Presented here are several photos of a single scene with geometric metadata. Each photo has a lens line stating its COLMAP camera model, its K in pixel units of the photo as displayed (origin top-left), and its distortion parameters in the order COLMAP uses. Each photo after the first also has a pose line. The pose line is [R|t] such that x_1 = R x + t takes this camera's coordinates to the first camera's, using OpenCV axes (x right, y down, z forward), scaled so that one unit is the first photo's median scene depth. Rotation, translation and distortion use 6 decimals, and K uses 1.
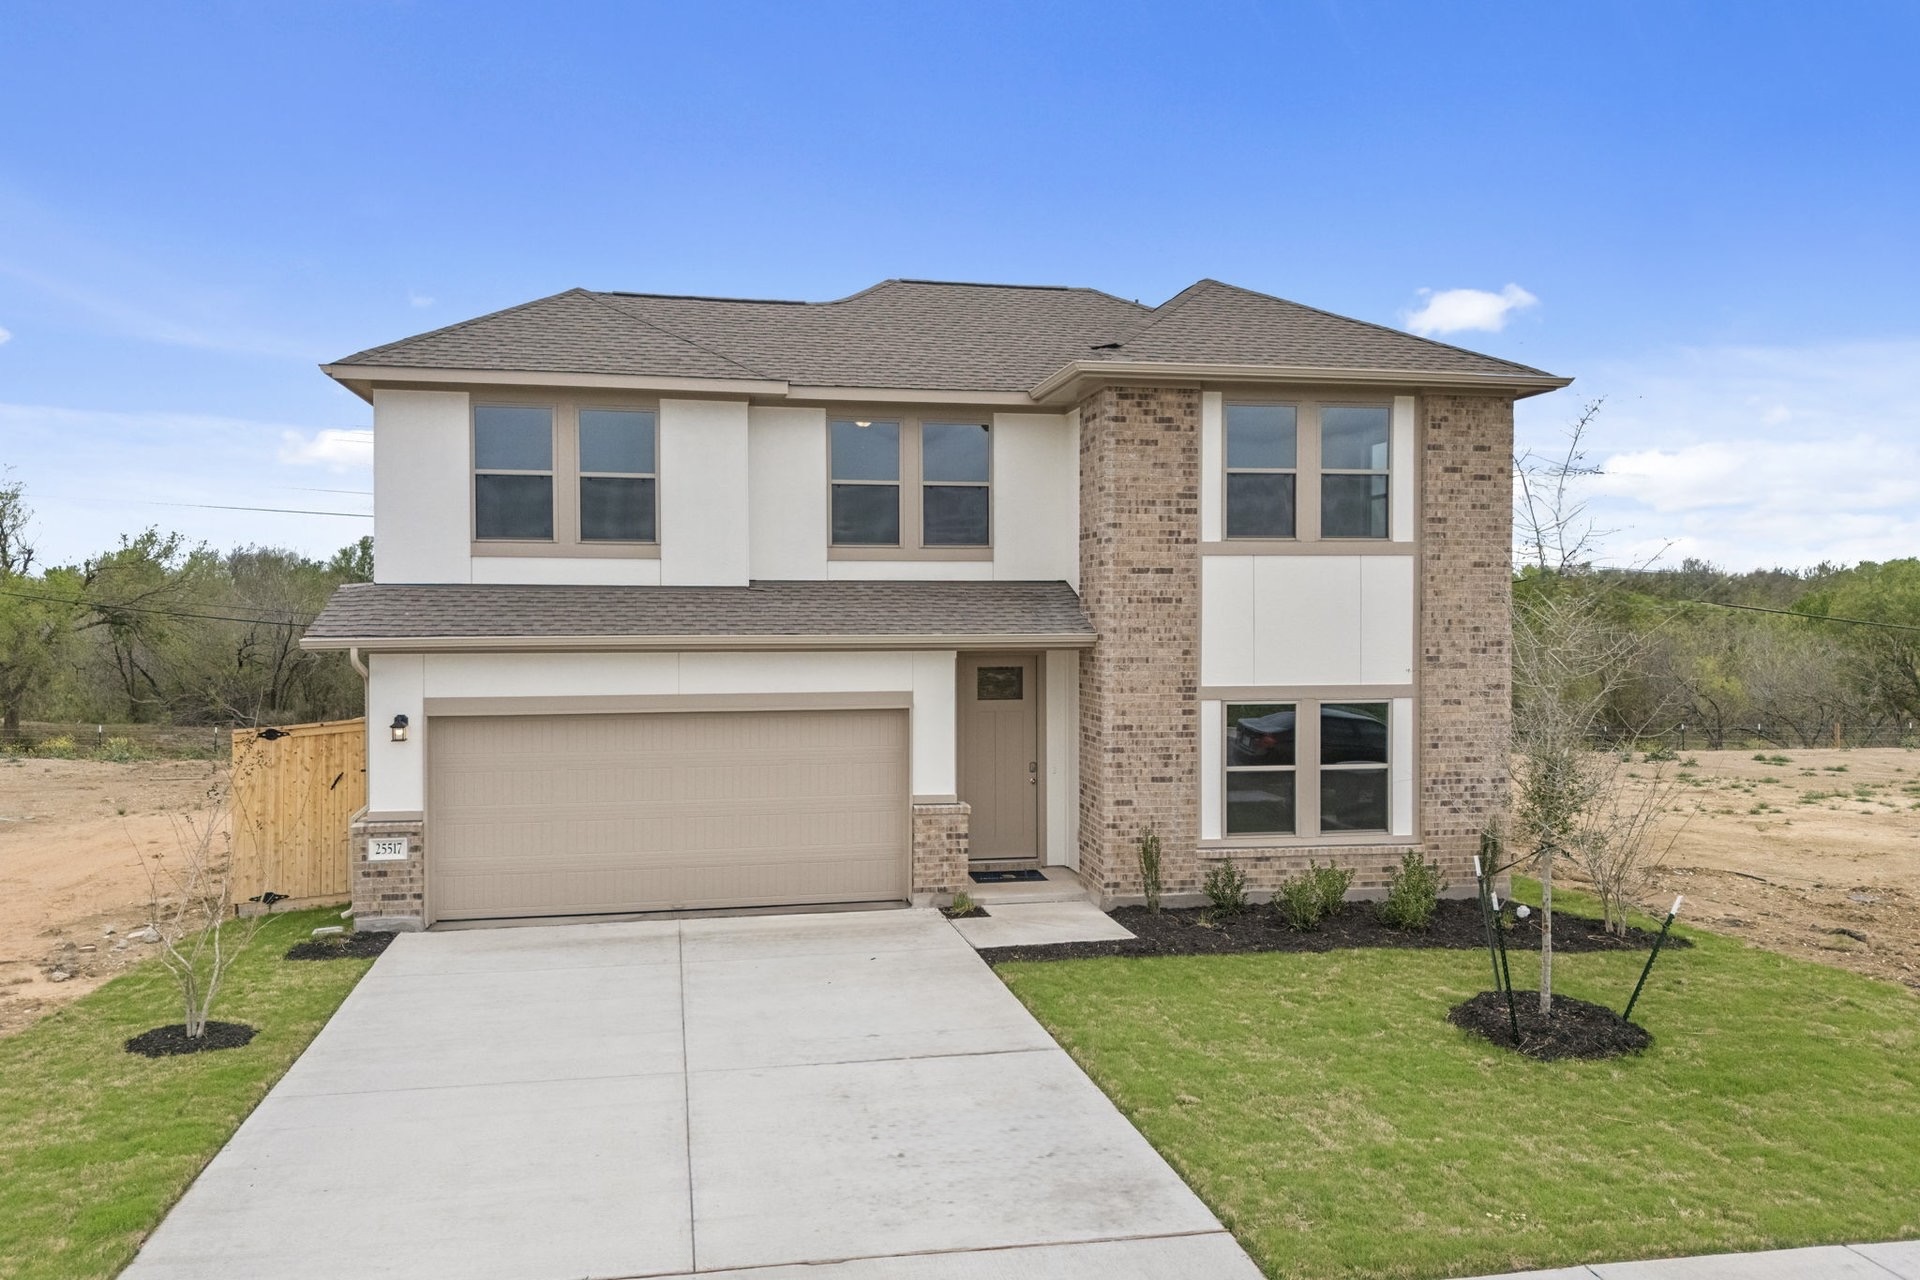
lens RADIAL K [[1419.1, 0, 961.1], [0, 1419.1, 636.2], [0, 0, 1]] dist [0.067725, -0.059922]
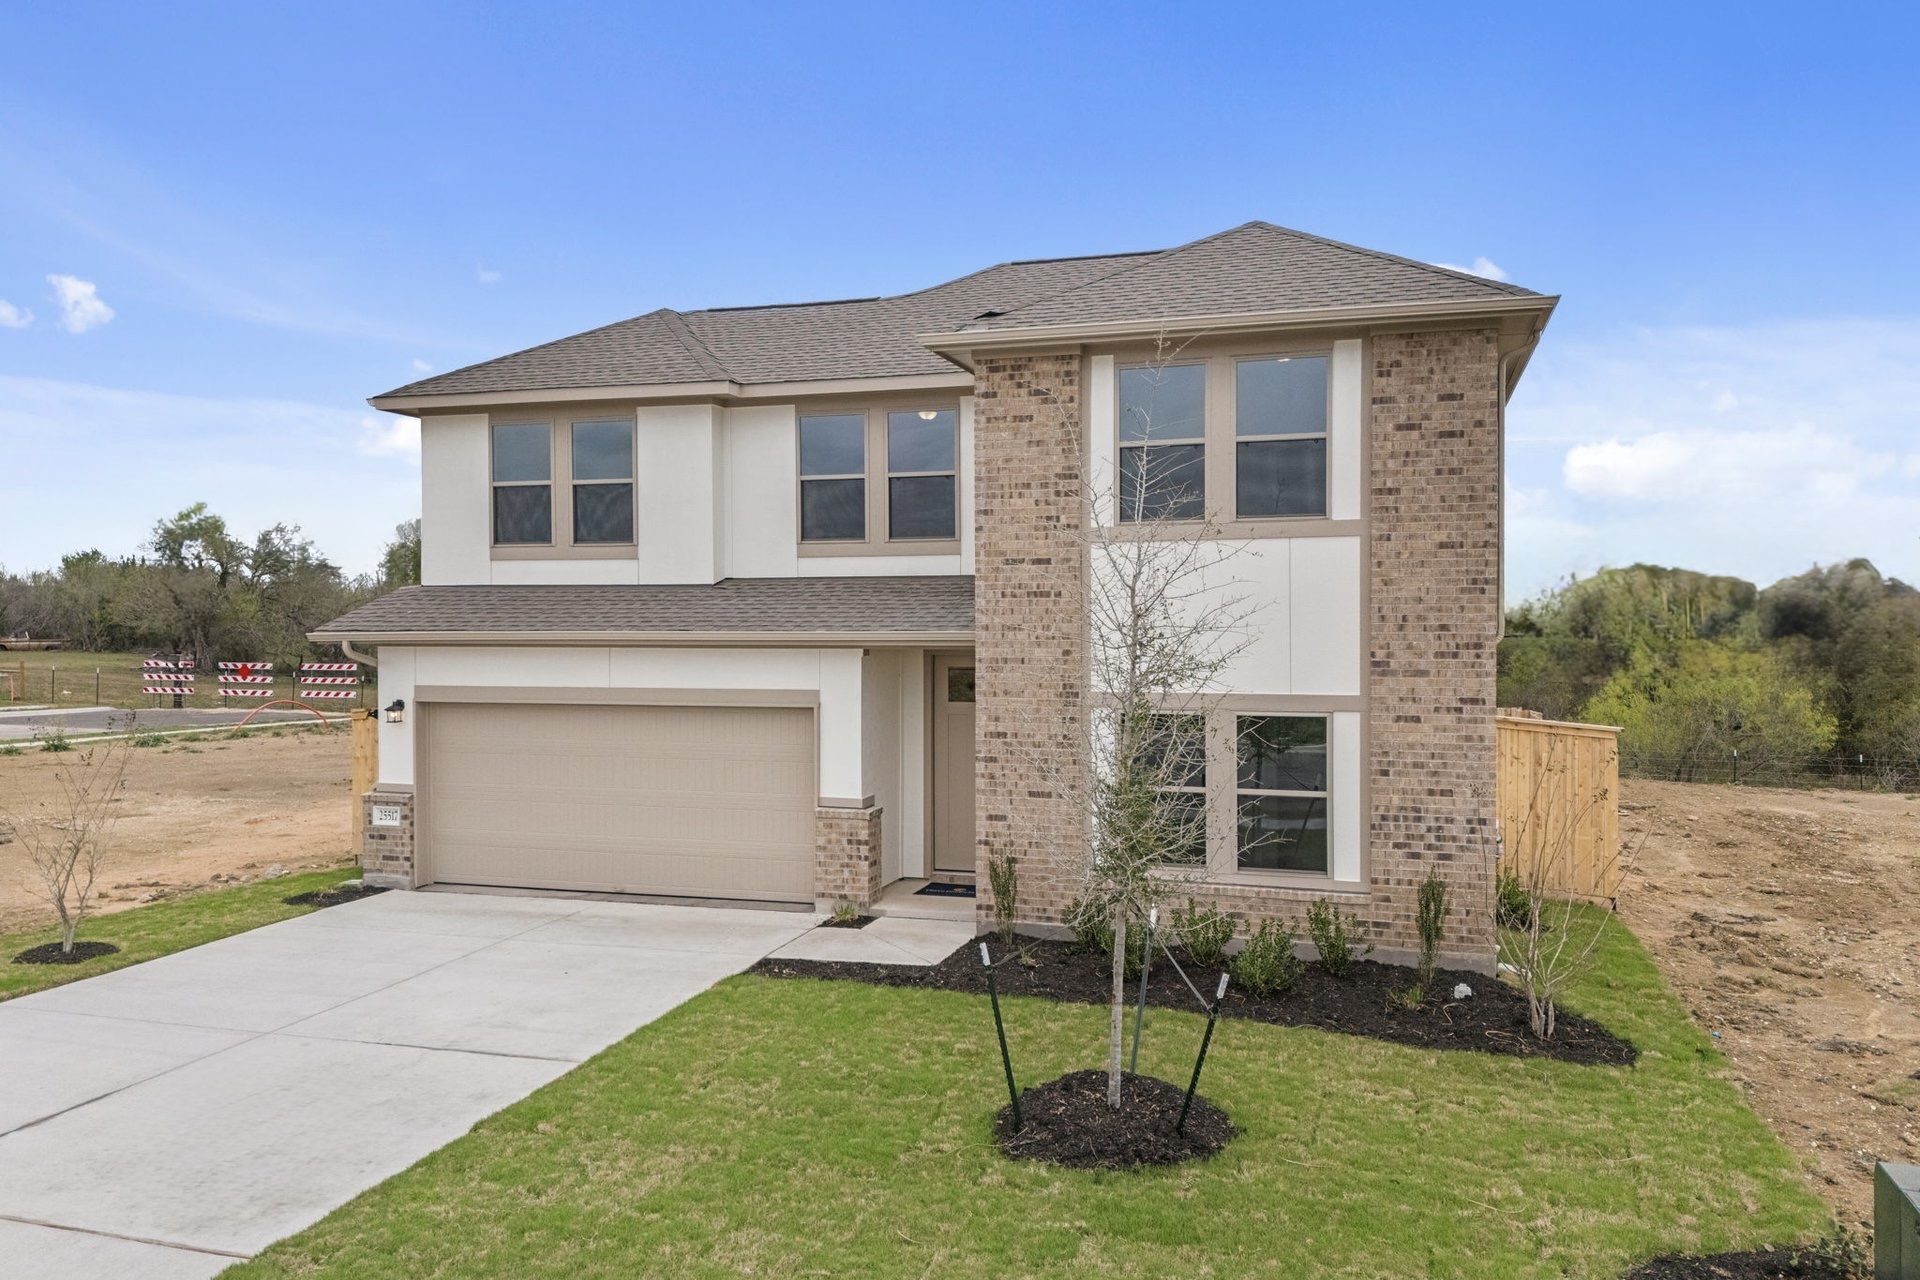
lens RADIAL K [[1419.1, 0, 961.1], [0, 1419.1, 636.2], [0, 0, 1]] dist [0.067725, -0.059922]
pose [[0.883564, 0.005062, -0.468284, 0.507854], [-0.005802, 0.999983, -0.000139, 0.001590], [0.468275, 0.002840, 0.883578, 0.185290]]
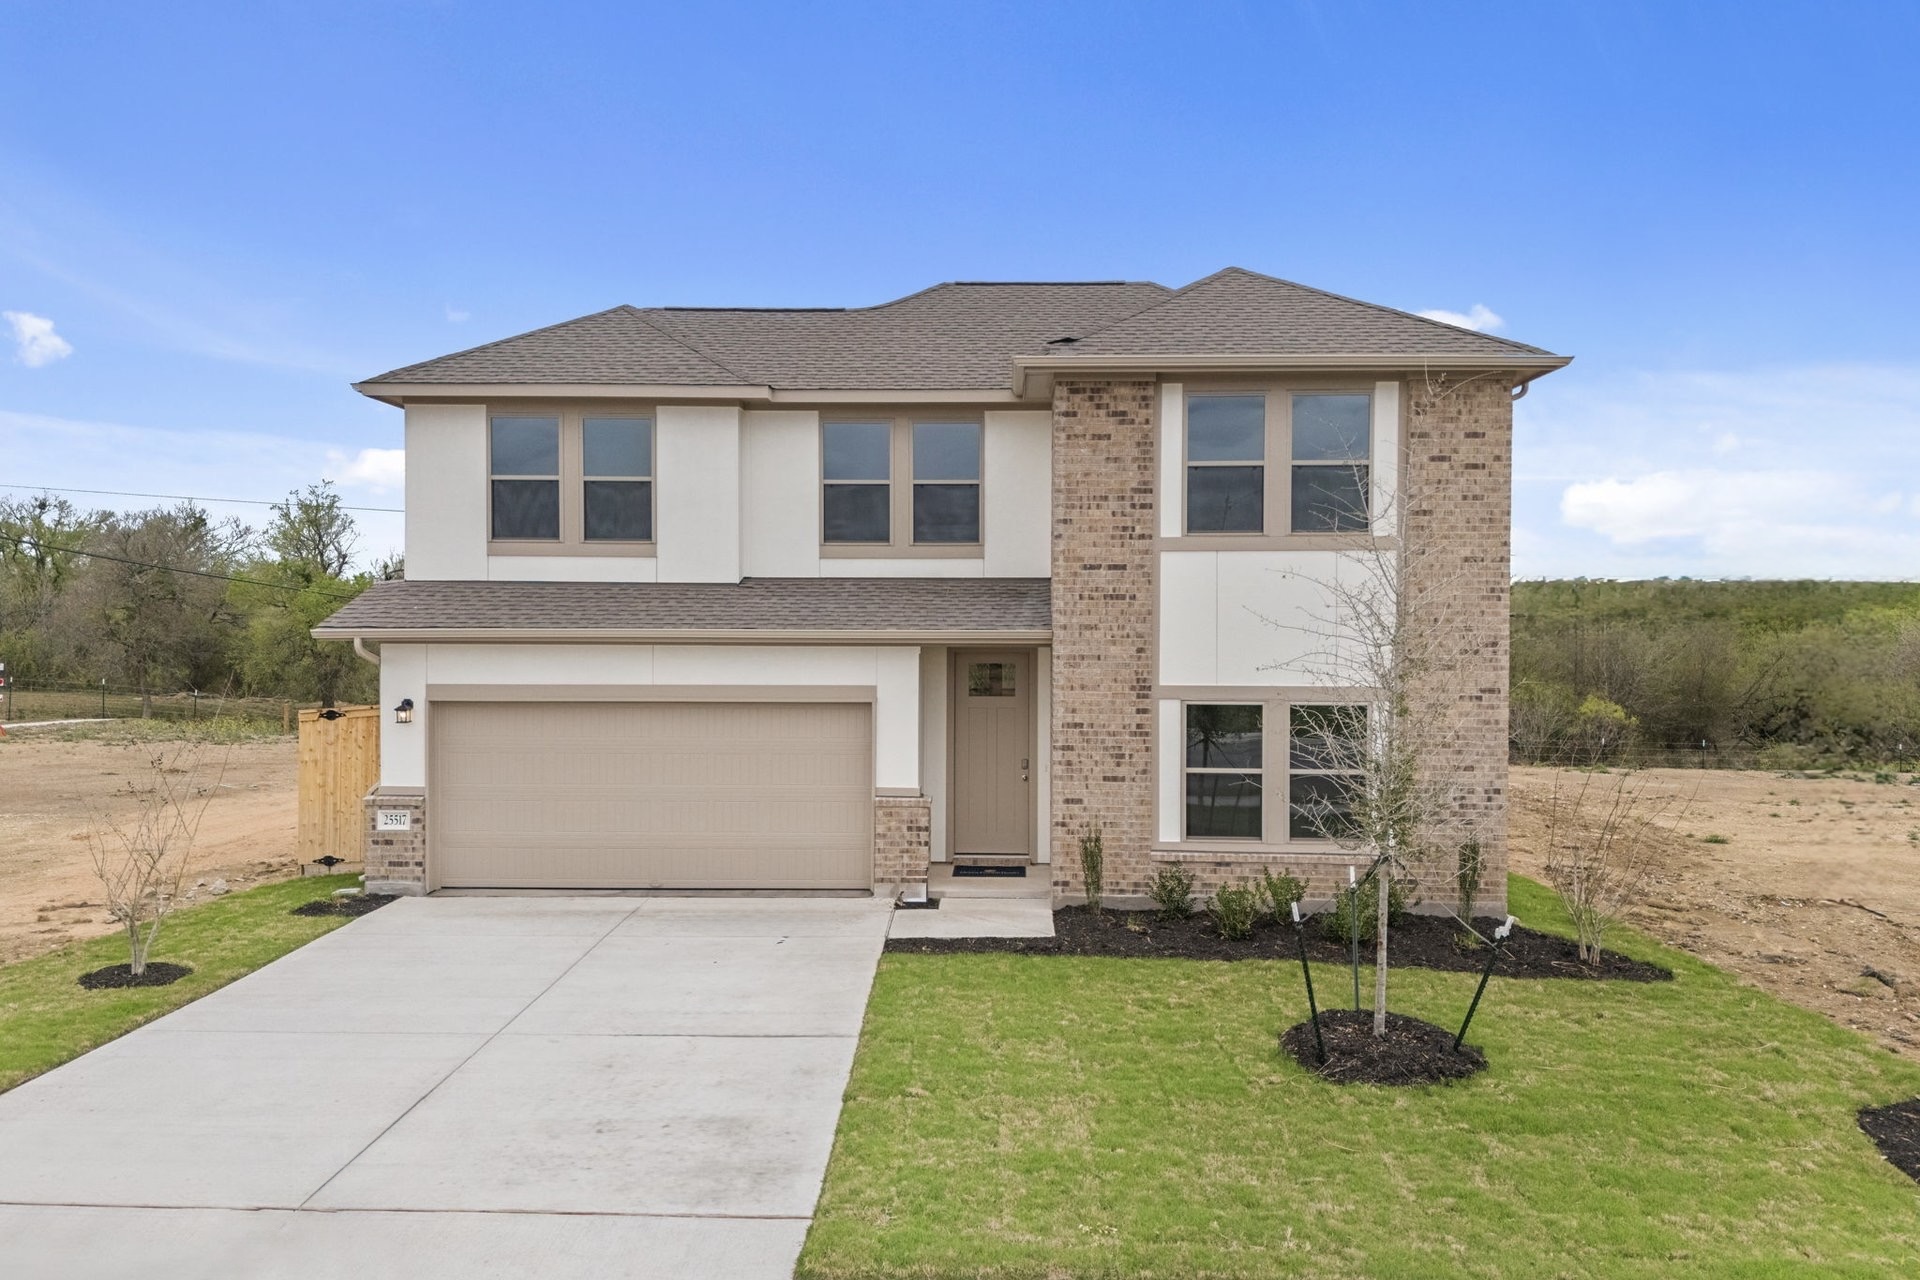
lens RADIAL K [[1404.8, 0, 960.0], [0, 1404.8, 640.0], [0, 0, 1]] dist [0.072079, -0.064602]
pose [[0.975949, 0.008733, -0.217823, 0.245085], [-0.008373, 0.999962, 0.002577, 0.002856], [0.217837, -0.000691, 0.975985, 0.025223]]
